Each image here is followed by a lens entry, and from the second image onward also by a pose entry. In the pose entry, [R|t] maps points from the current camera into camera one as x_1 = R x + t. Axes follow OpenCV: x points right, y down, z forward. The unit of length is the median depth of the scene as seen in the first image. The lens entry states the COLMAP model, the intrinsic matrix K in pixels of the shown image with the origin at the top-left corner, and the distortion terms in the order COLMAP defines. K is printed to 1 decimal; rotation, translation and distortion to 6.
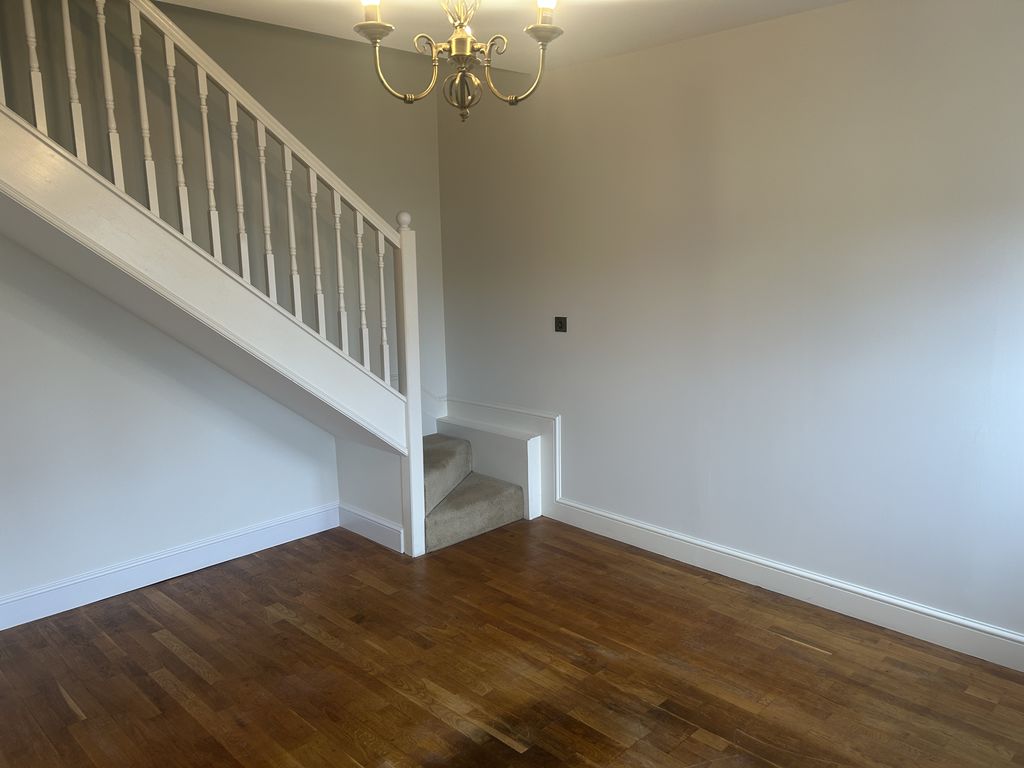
lens RADIAL K [[753.0, 0, 512.0], [0, 753.0, 384.0], [0, 0, 1]] dist [-0.004111, -0.001444]
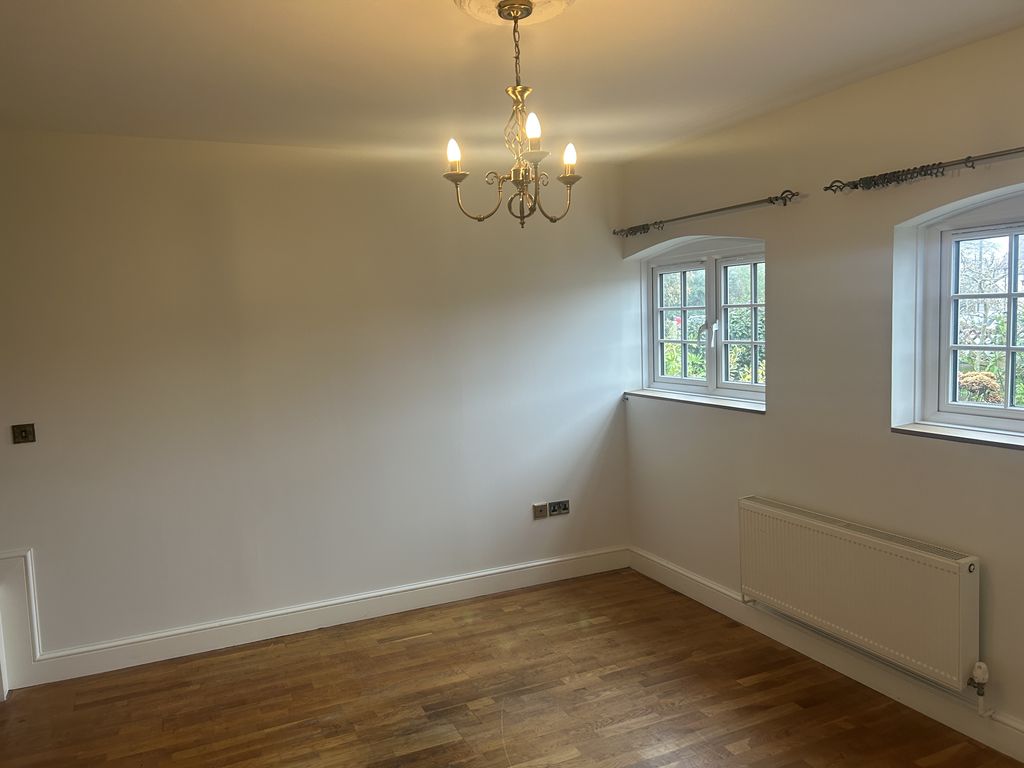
lens RADIAL K [[773.4, 0, 512.0], [0, 773.4, 384.0], [0, 0, 1]] dist [0.116768, -0.146134]
pose [[0.372889, -0.094141, 0.923088, -0.714355], [0.206260, 0.978359, 0.016457, -0.052371], [-0.904661, 0.184259, 0.384236, 0.275441]]
